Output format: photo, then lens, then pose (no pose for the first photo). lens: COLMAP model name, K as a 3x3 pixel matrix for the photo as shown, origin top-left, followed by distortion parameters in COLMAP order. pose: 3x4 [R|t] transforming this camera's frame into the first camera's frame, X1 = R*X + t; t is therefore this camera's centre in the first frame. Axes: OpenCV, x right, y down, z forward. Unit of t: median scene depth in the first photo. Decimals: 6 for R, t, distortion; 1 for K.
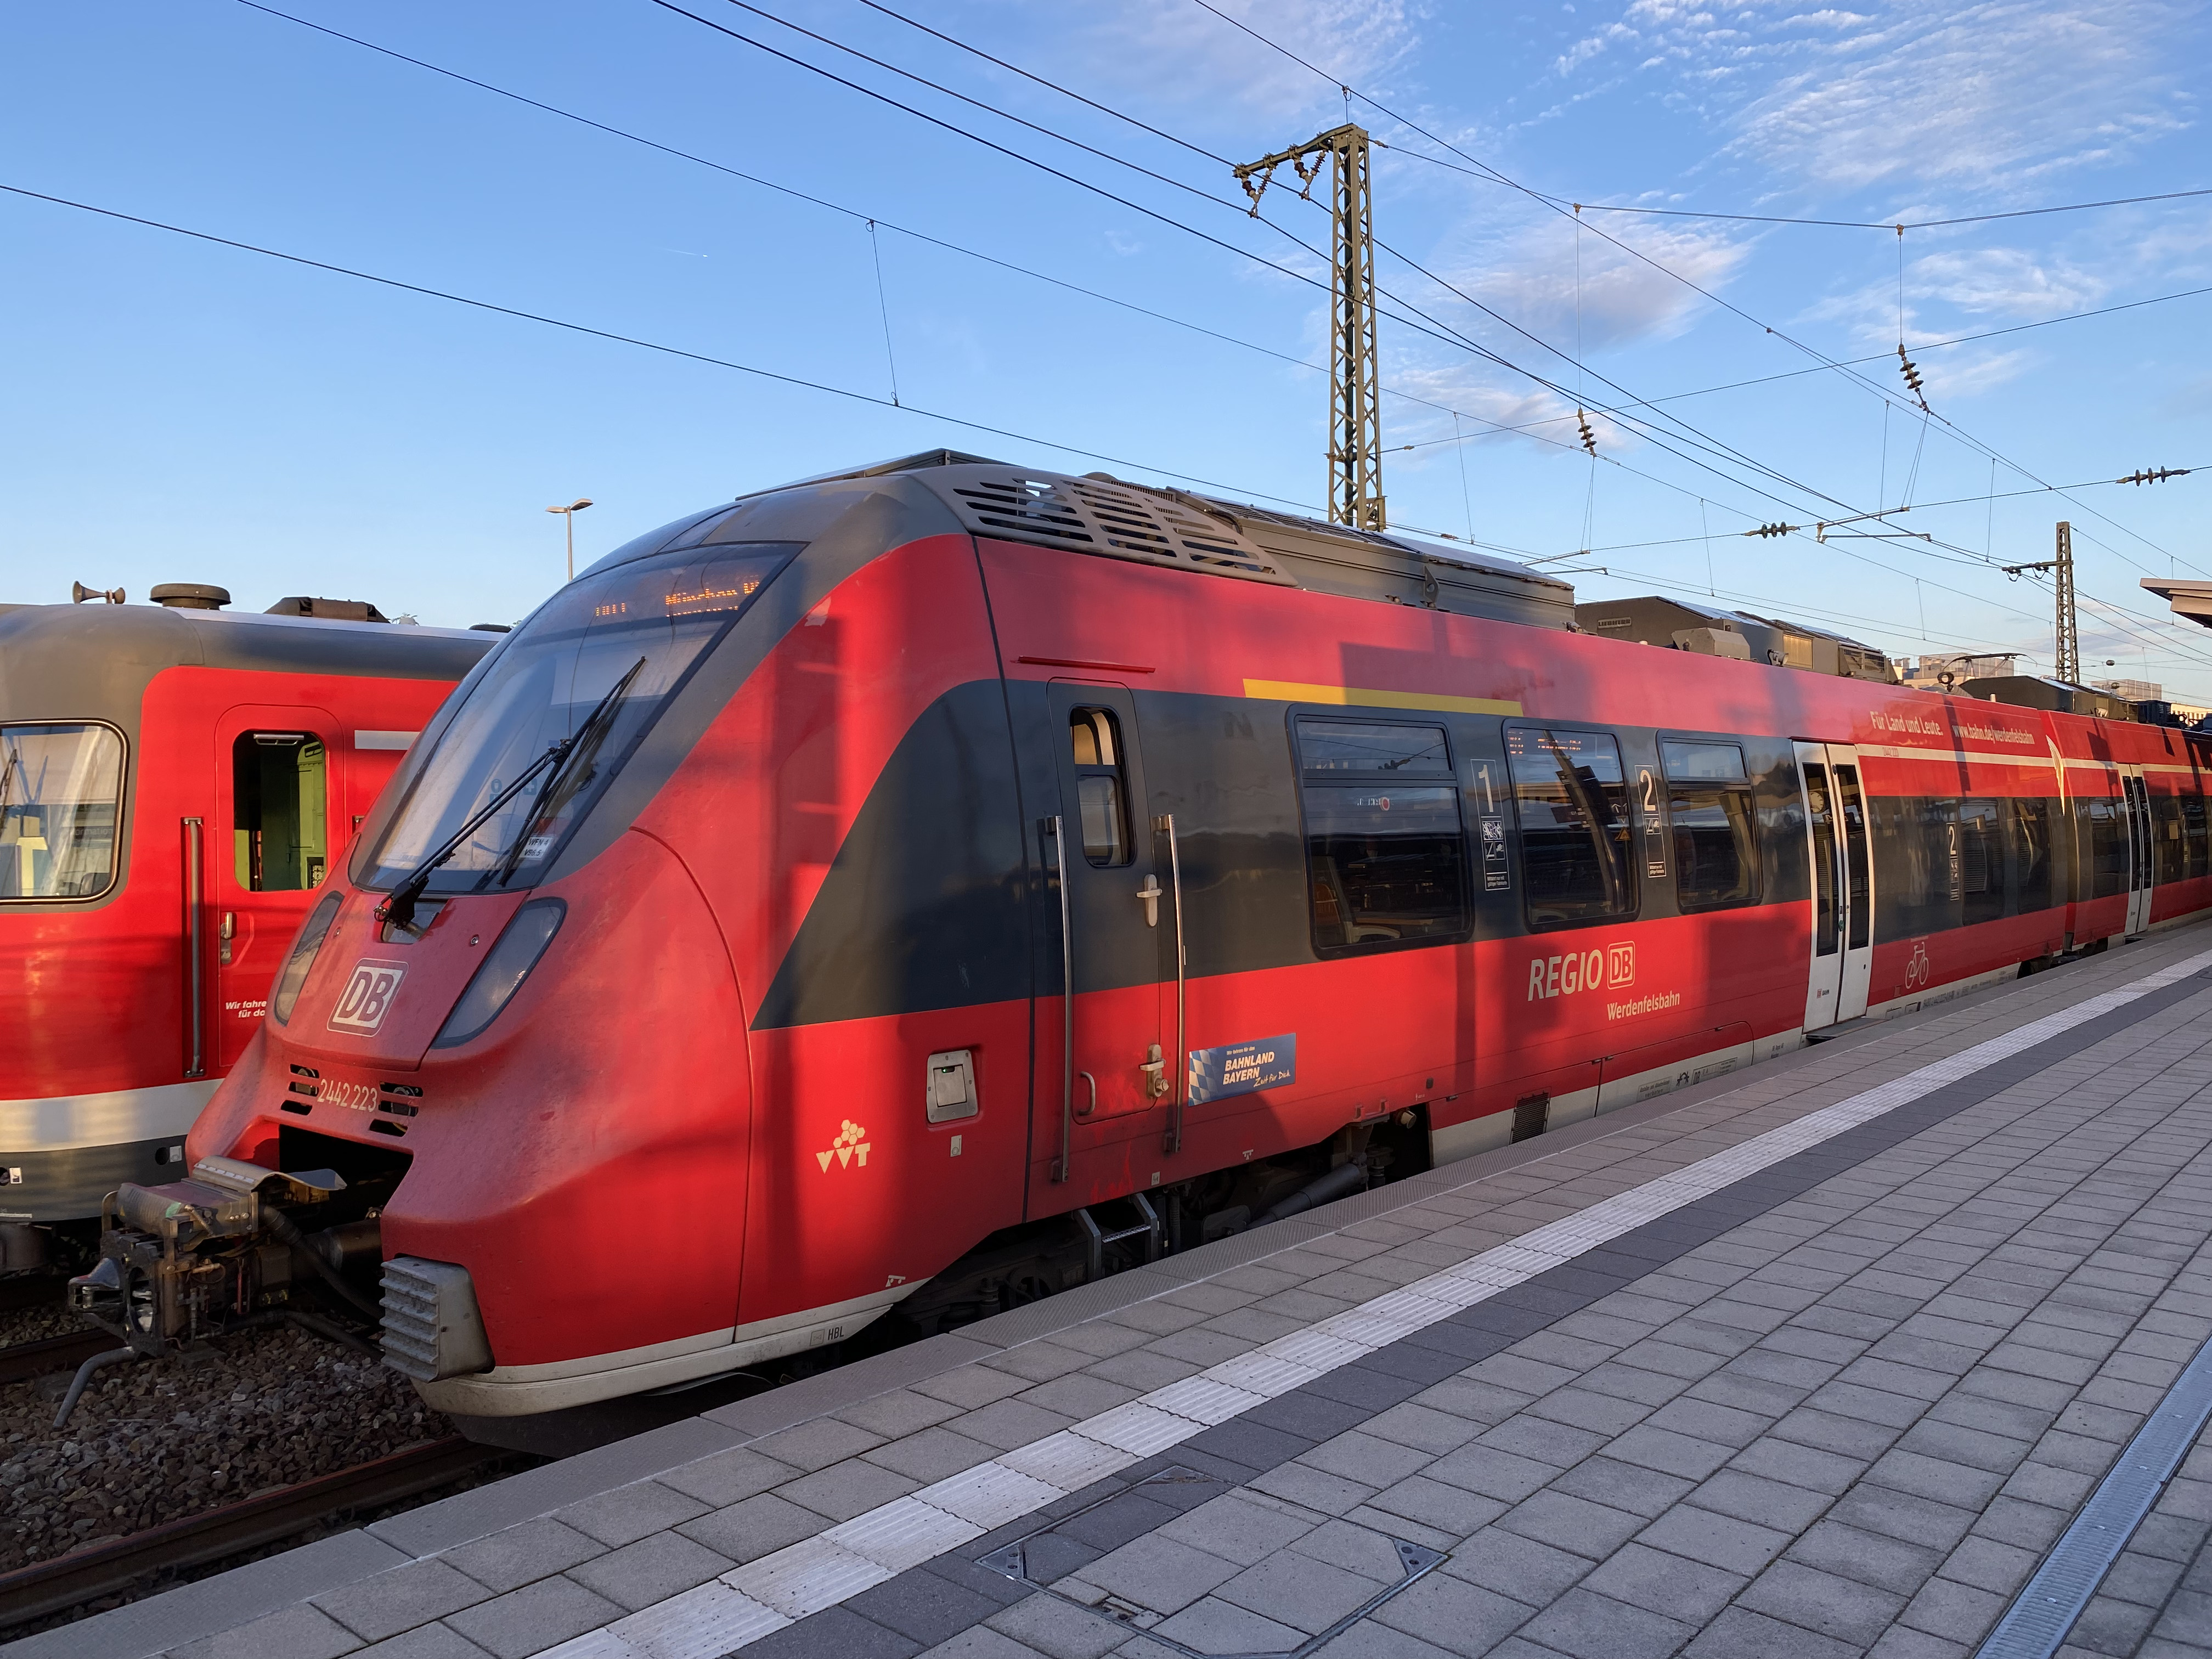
lens RADIAL K [[1675.0, 0, 1097.8], [0, 1675.0, 820.4], [0, 0, 1]] dist [0.032826, -0.024218]
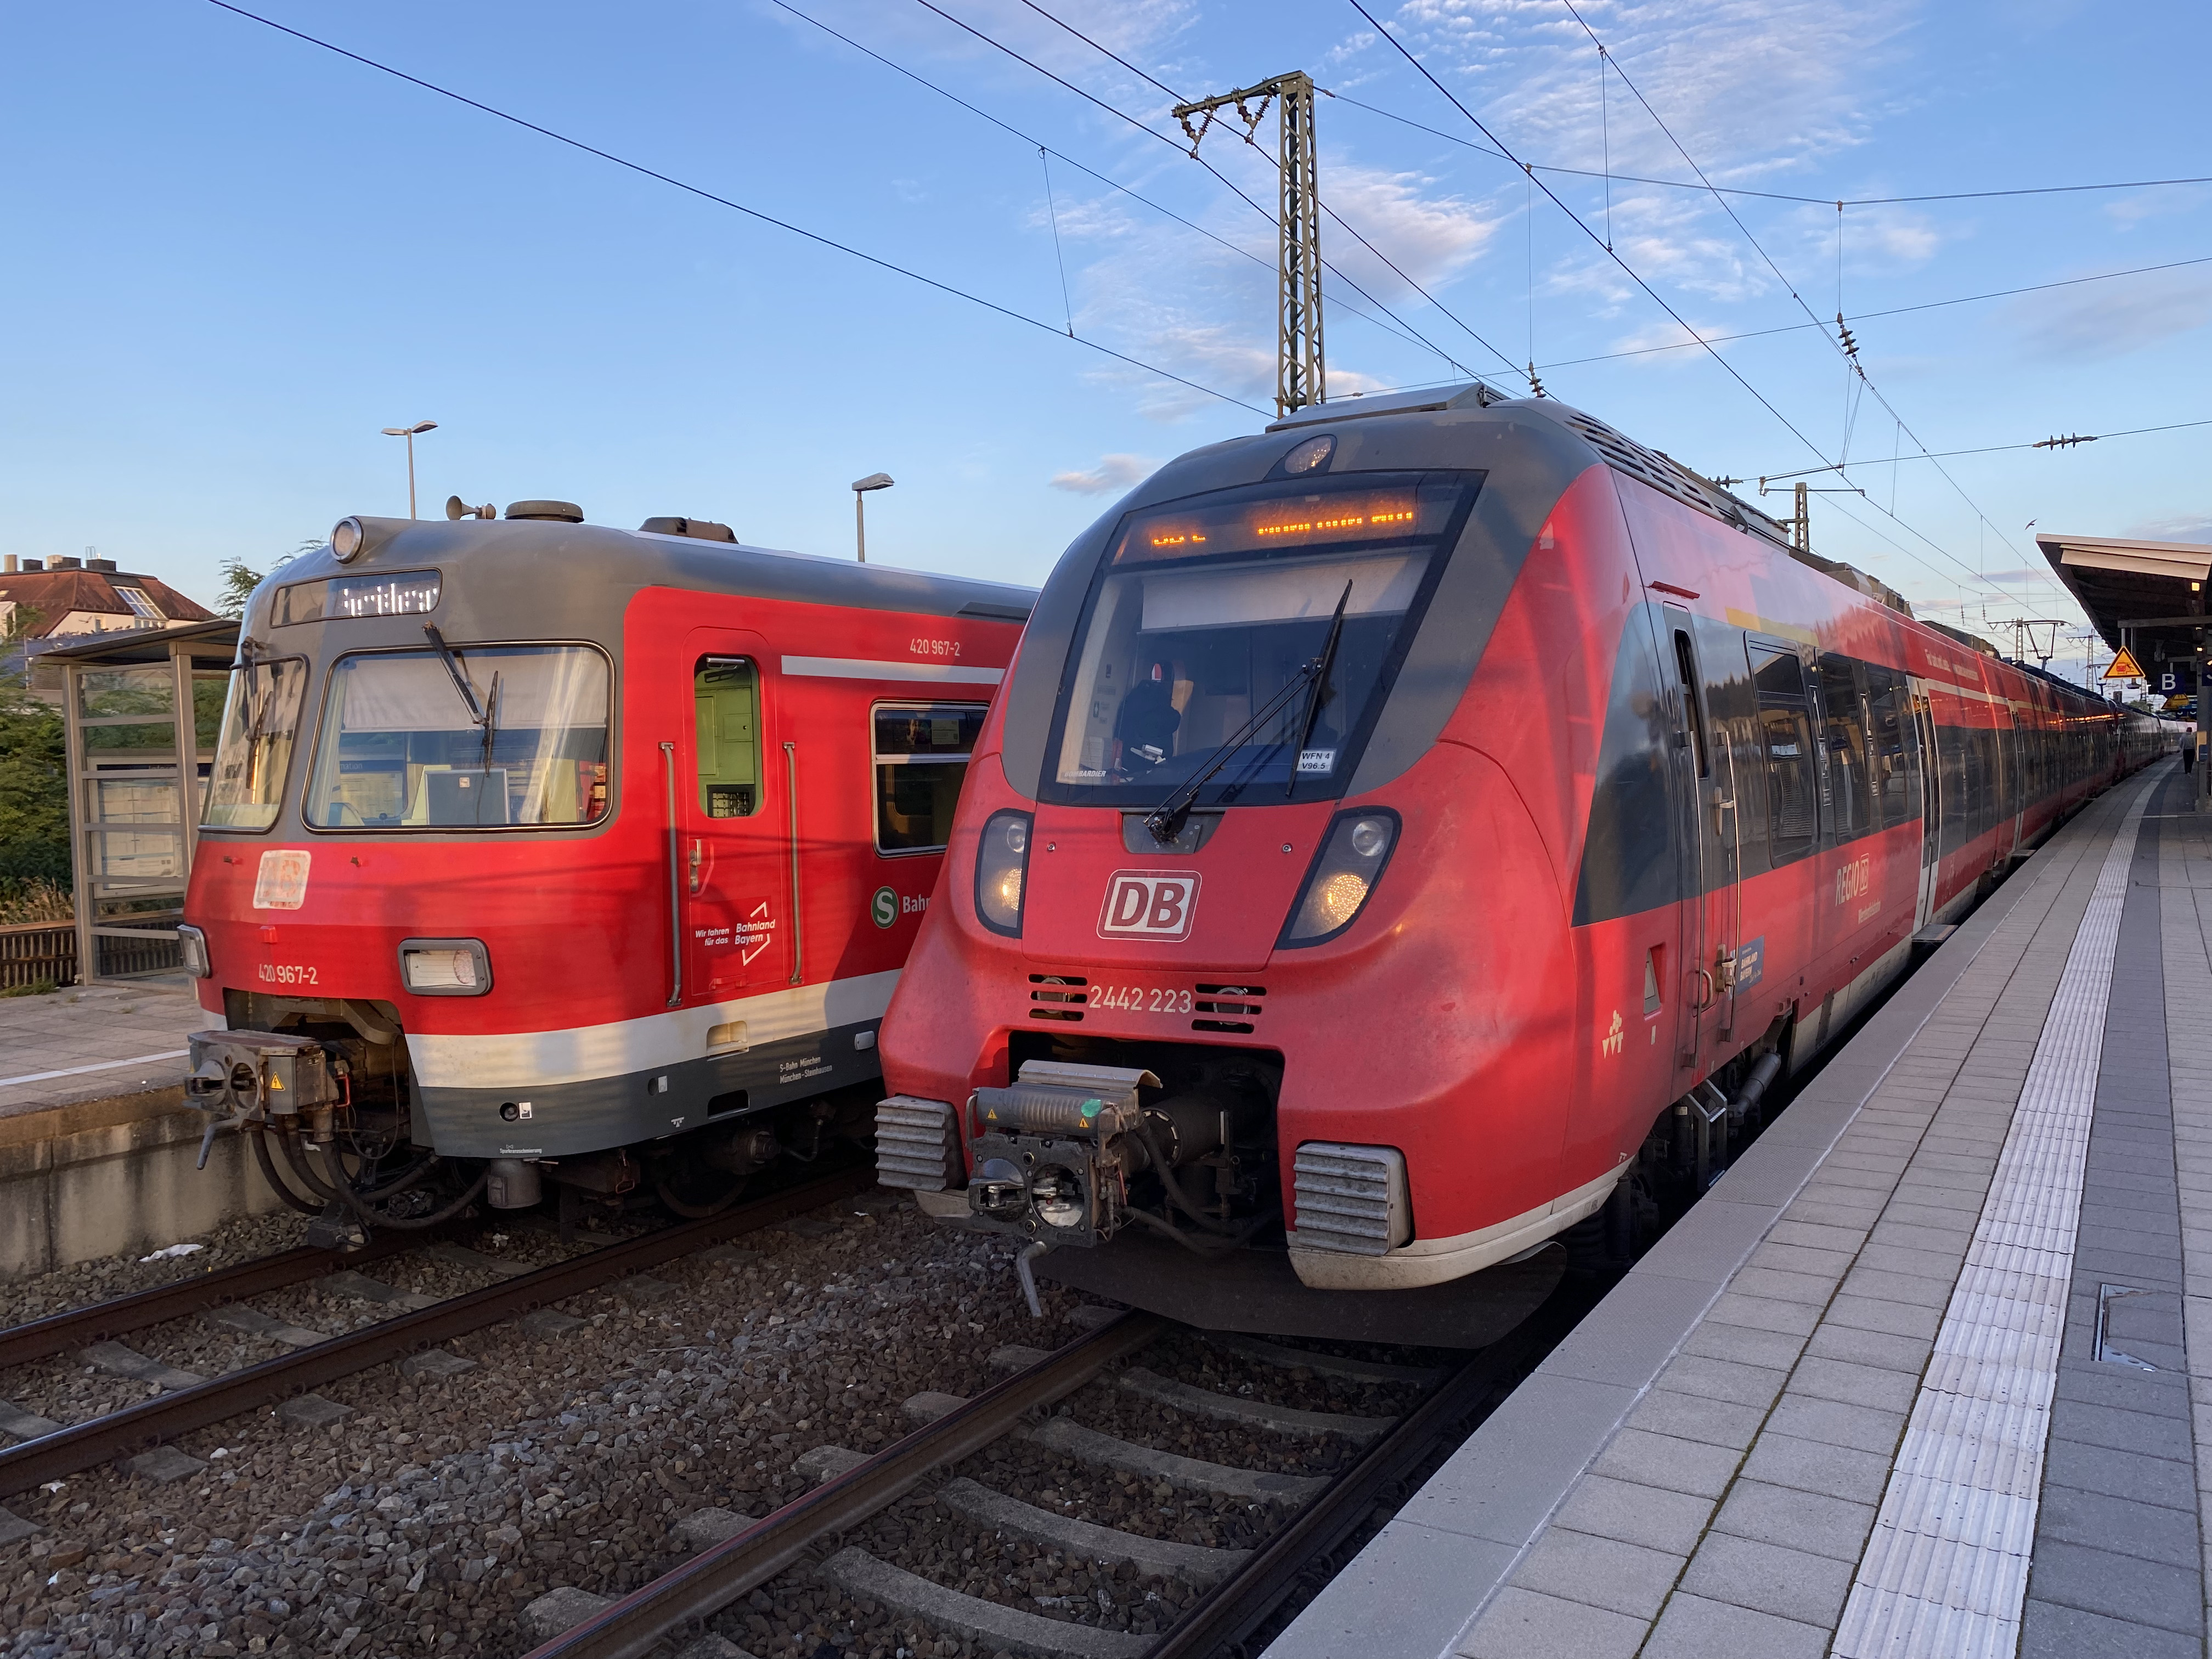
lens RADIAL K [[1675.0, 0, 1122.9], [0, 1675.0, 835.1], [0, 0, 1]] dist [0.032826, -0.024218]
pose [[0.984736, -0.013723, 0.173511, -0.482162], [0.006524, 0.999096, 0.041998, 0.014337], [-0.173931, -0.040225, 0.983936, -0.003673]]
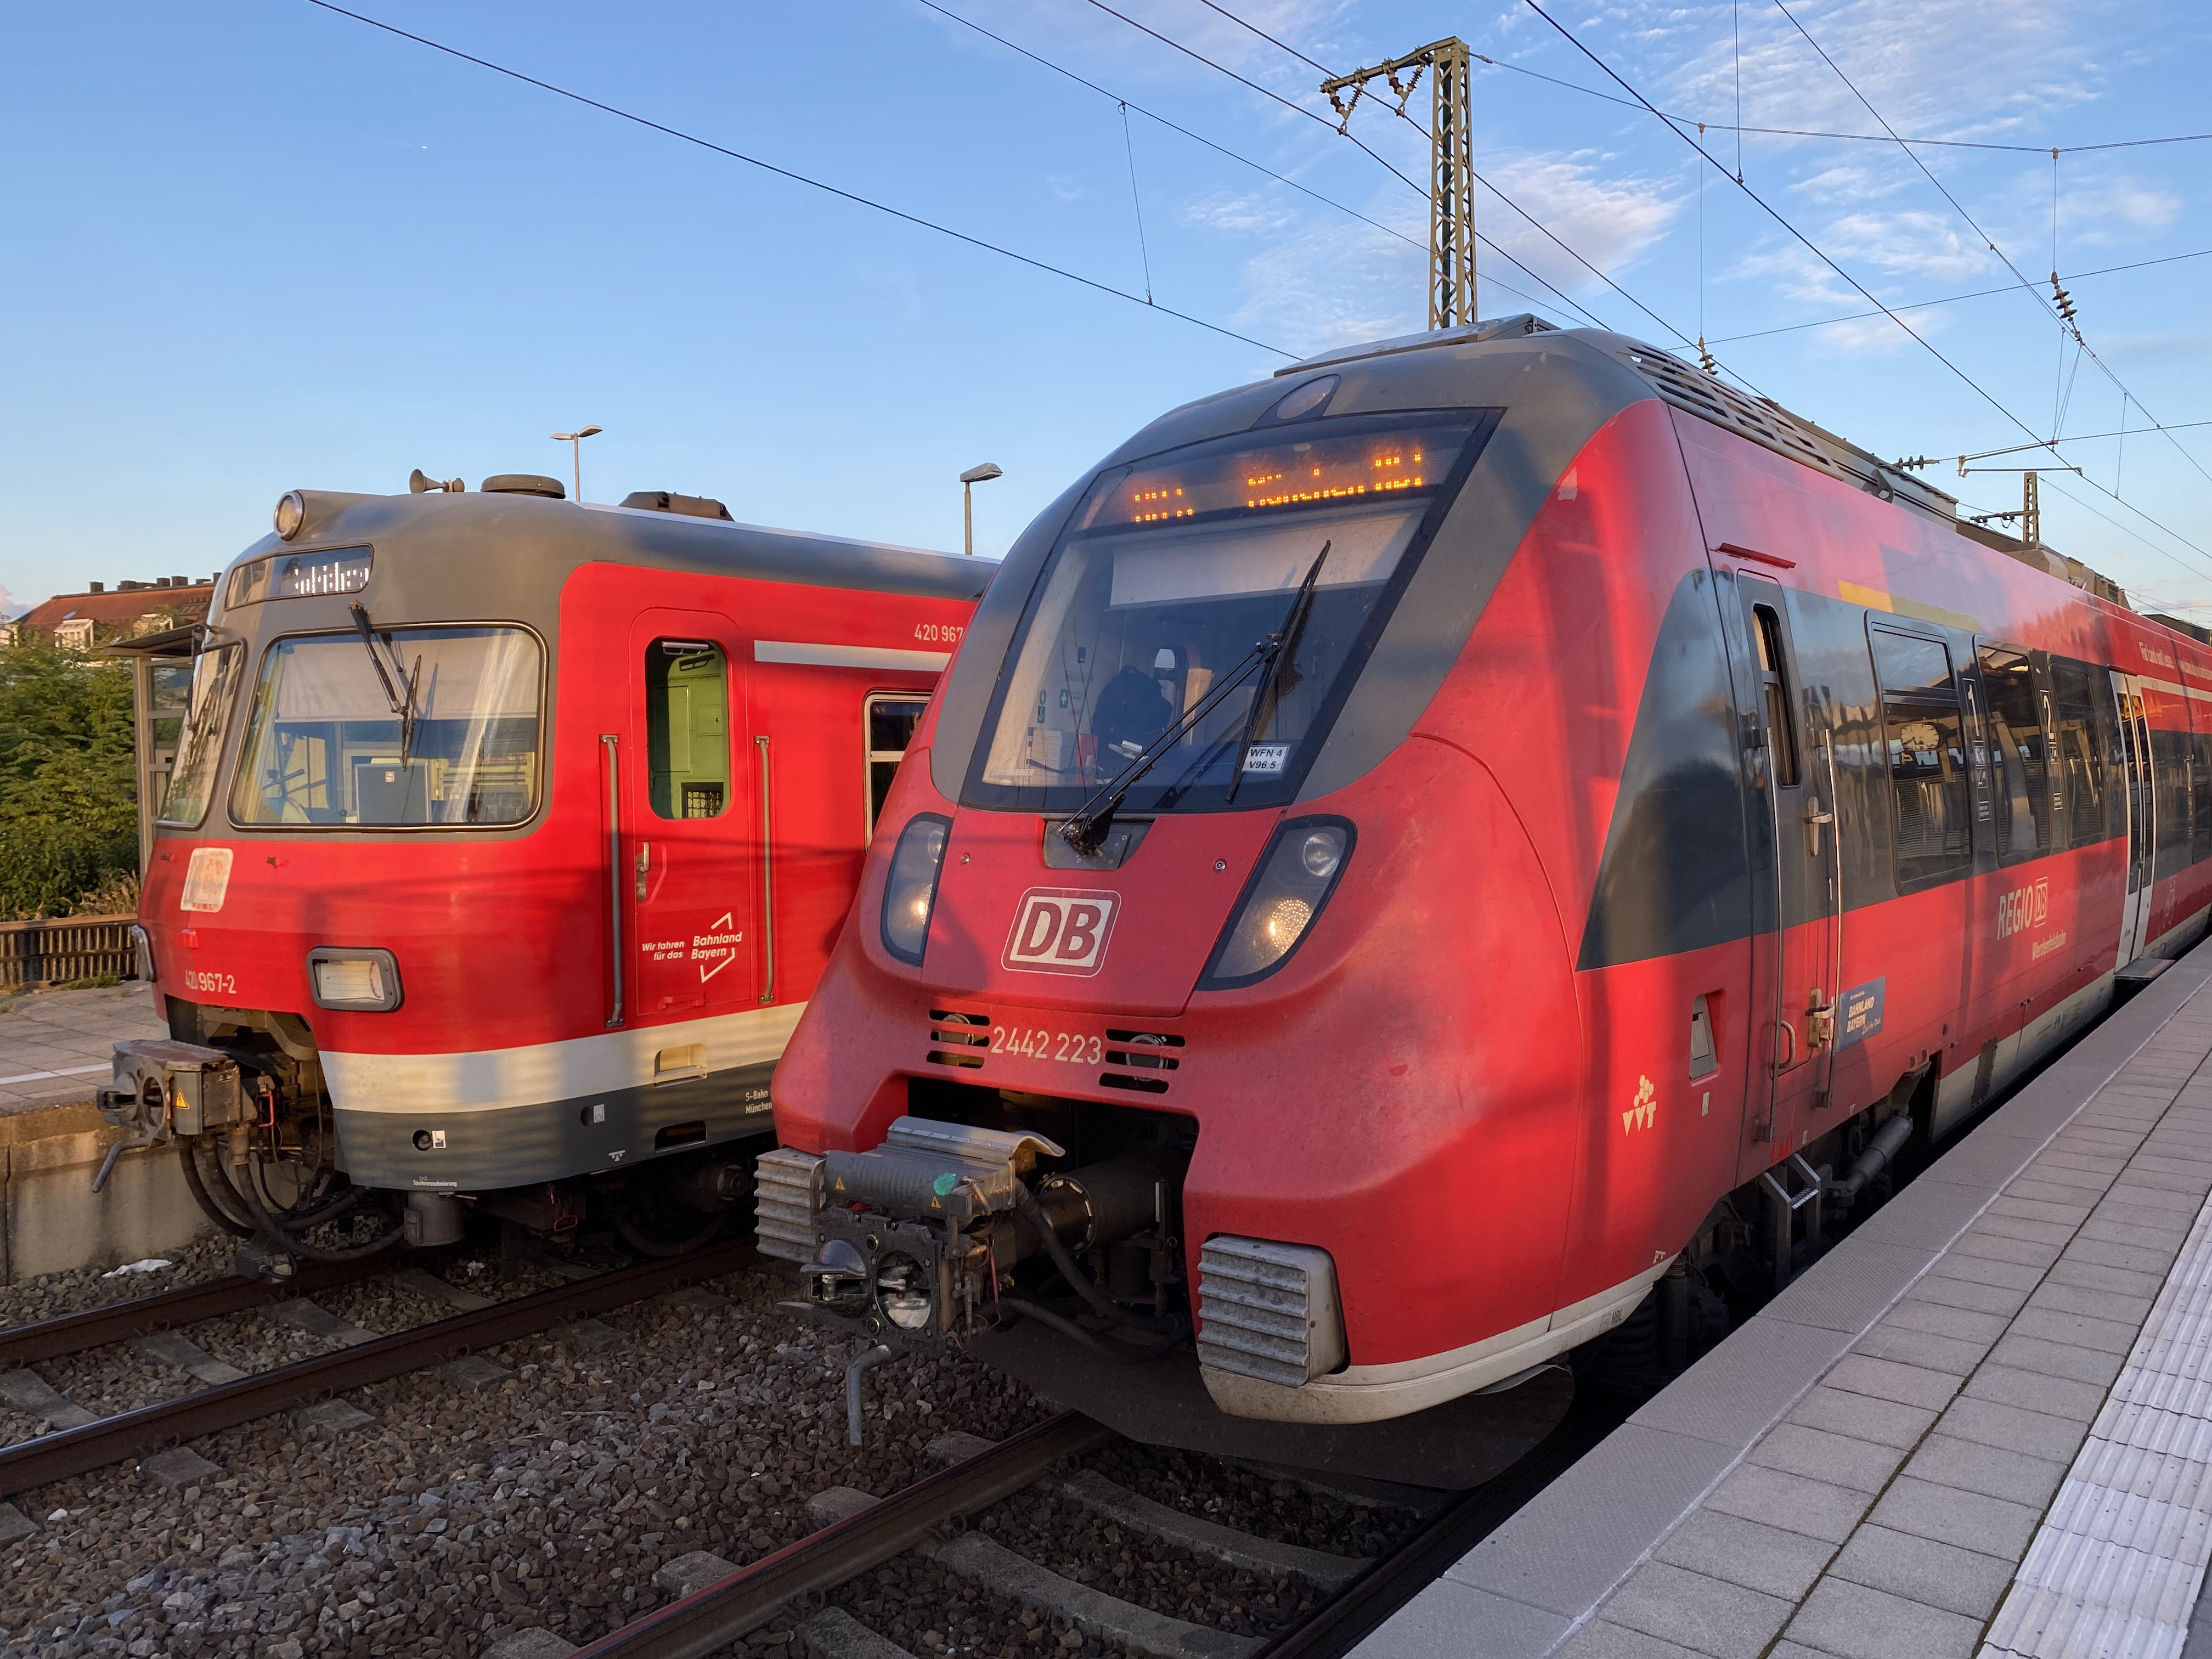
lens RADIAL K [[1675.0, 0, 1103.1], [0, 1675.0, 825.0], [0, 0, 1]] dist [0.032826, -0.024218]
pose [[0.998636, 0.000412, 0.052217, -0.351100], [-0.002165, 0.999435, 0.033532, 0.016927], [-0.052174, -0.033599, 0.998073, 0.116406]]
